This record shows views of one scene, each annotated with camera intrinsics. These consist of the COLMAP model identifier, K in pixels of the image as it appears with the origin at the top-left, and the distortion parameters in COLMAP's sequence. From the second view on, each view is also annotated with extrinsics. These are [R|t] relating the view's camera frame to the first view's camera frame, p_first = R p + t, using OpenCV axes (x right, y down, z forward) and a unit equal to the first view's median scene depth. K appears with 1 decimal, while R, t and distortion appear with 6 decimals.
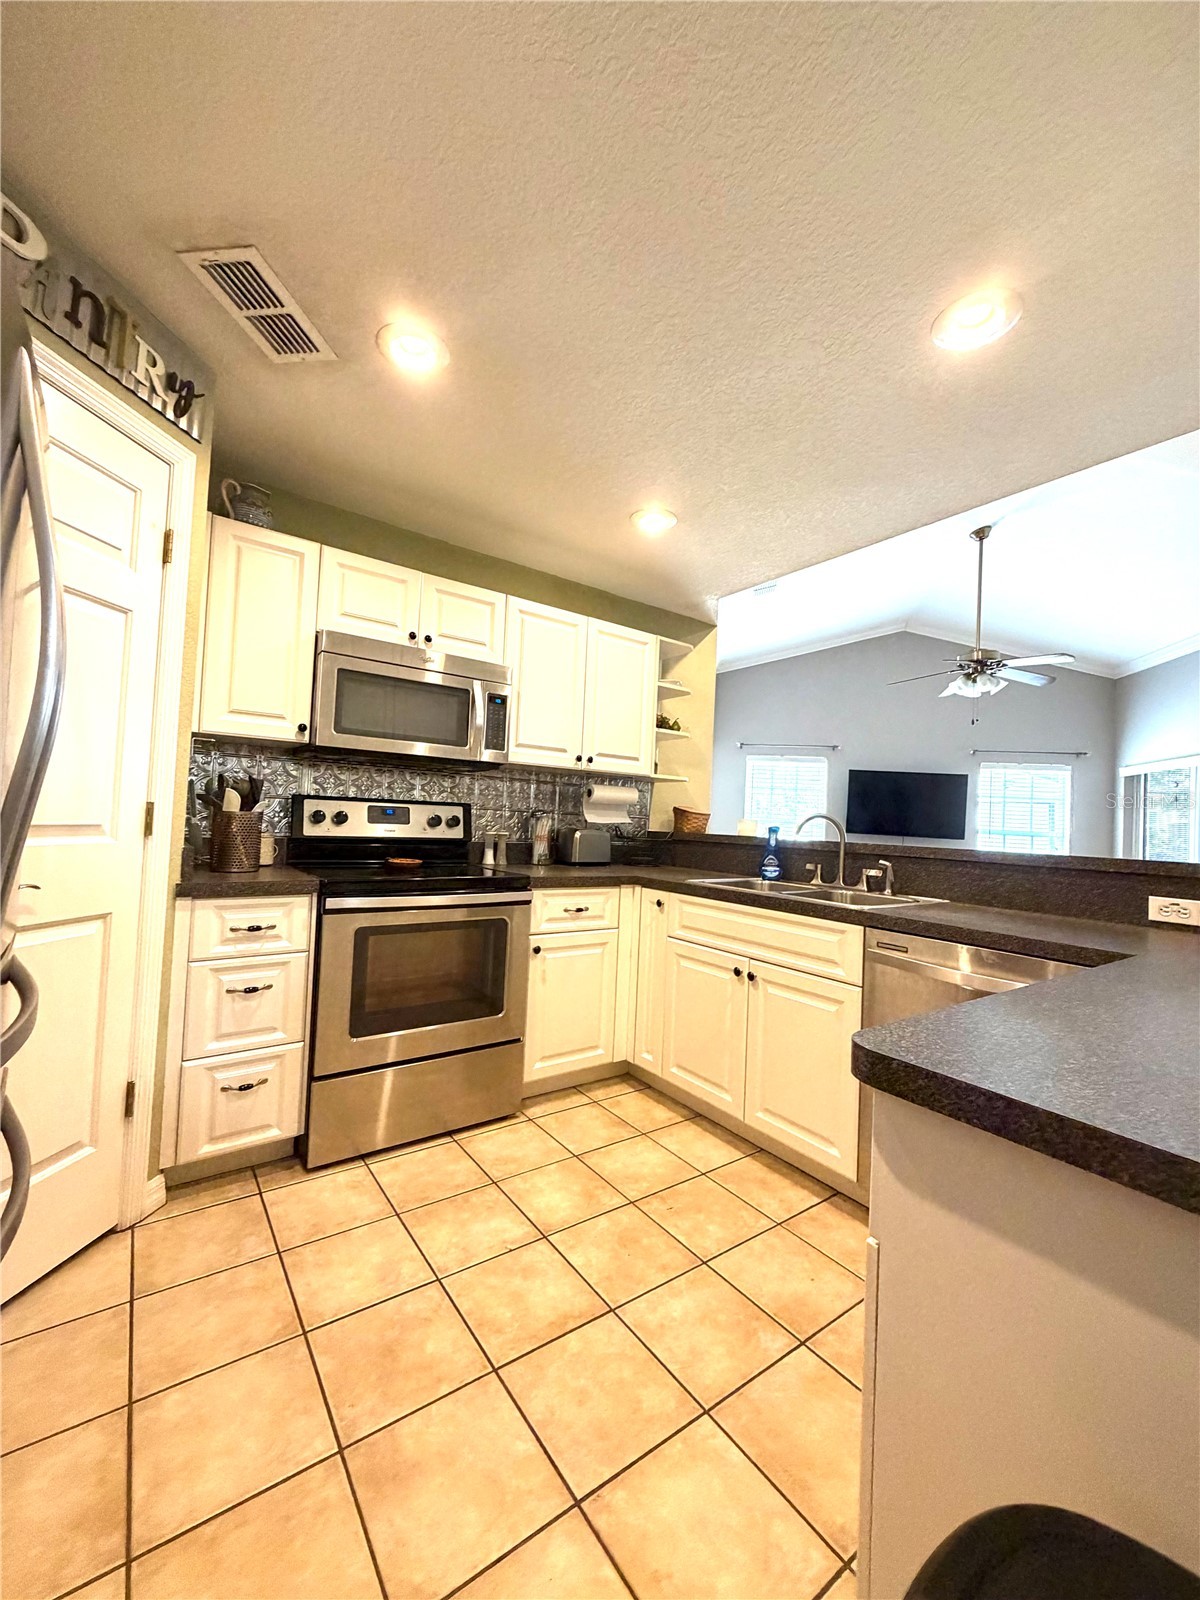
lens RADIAL K [[641.4, 0, 600.0], [0, 641.4, 800.0], [0, 0, 1]] dist [0.000037, -0.000150]
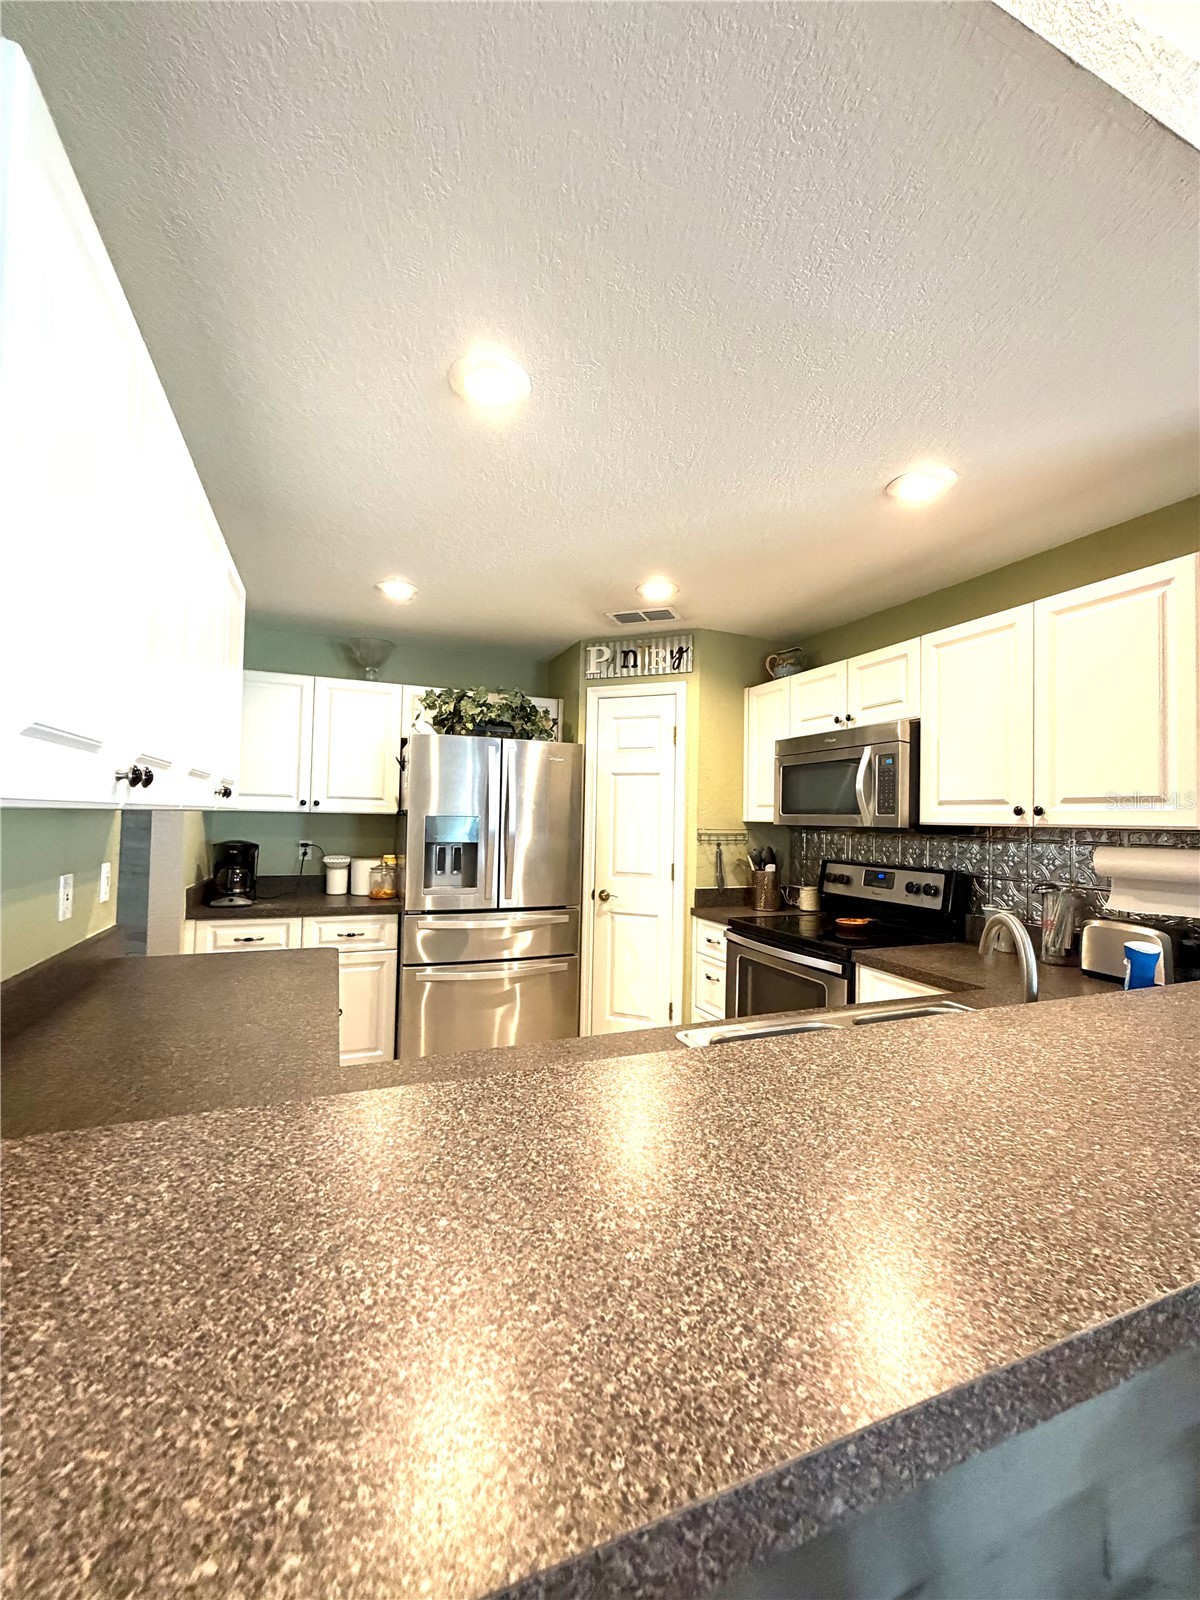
lens RADIAL K [[641.4, 0, 600.0], [0, 641.4, 800.0], [0, 0, 1]] dist [0.000037, -0.000150]
pose [[-0.246030, -0.080709, -0.965896, 0.817154], [-0.005783, 0.996632, -0.081804, -0.018266], [0.969245, -0.014541, -0.245668, 0.791492]]
